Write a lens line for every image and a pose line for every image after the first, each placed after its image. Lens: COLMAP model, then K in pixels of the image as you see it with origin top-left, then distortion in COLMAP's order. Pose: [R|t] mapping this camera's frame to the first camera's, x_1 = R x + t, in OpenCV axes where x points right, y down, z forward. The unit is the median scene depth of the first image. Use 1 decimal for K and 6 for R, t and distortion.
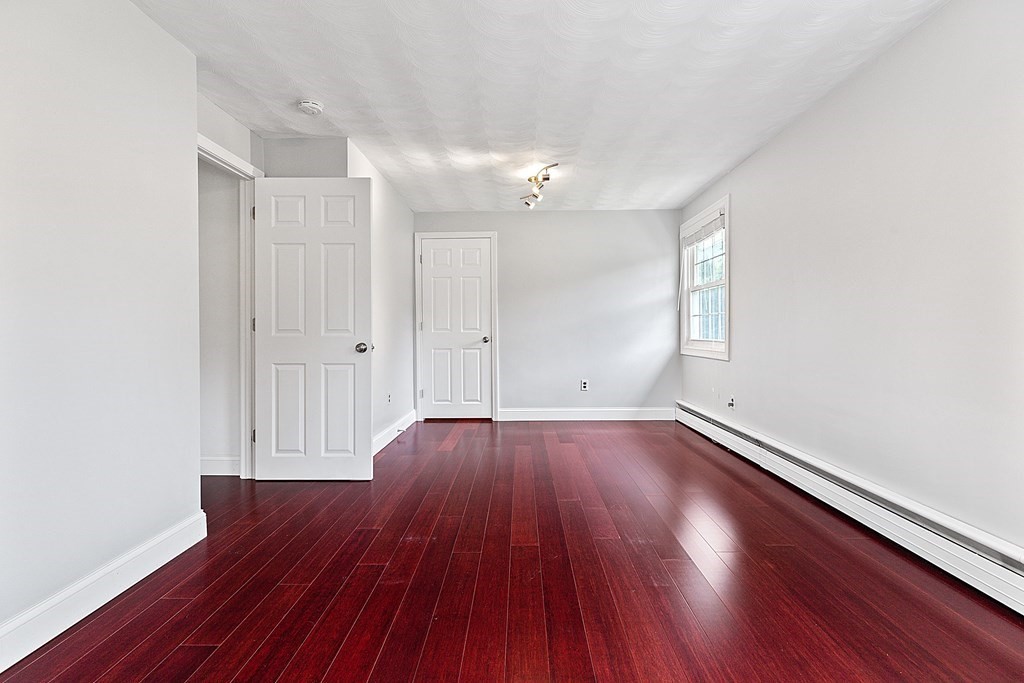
lens RADIAL K [[462.2, 0, 510.2], [0, 462.2, 326.9], [0, 0, 1]] dist [0.003091, 0.000375]
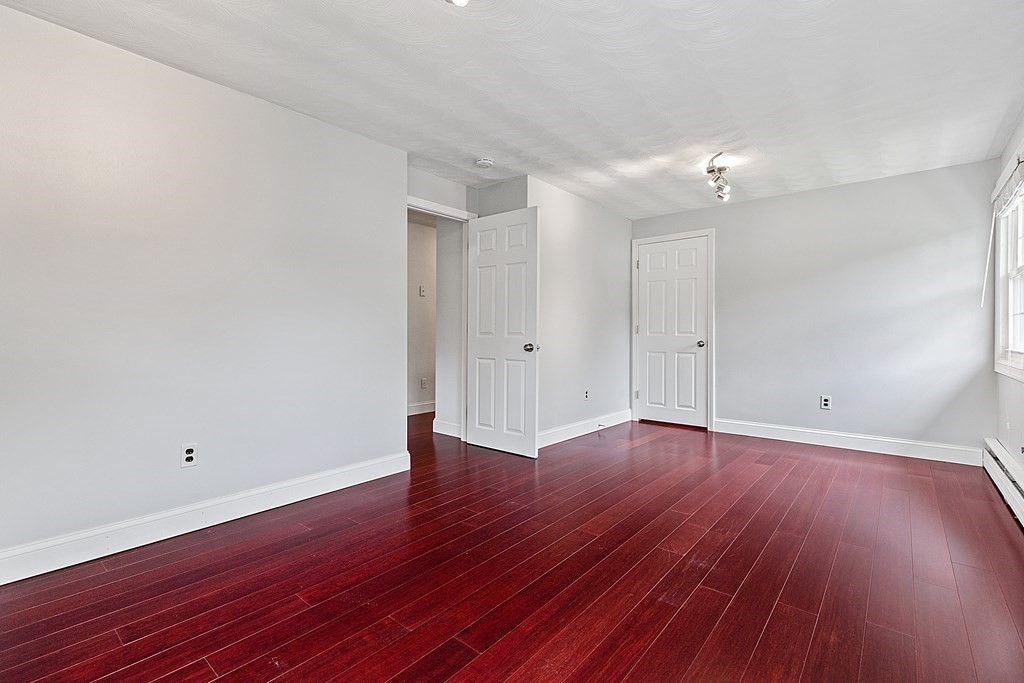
lens RADIAL K [[462.2, 0, 510.2], [0, 462.2, 326.9], [0, 0, 1]] dist [0.003091, 0.000375]
pose [[0.772354, -0.002352, -0.635188, 0.259391], [-0.001295, 0.999985, -0.005278, -0.001567], [0.635191, 0.004899, 0.772340, 0.020545]]
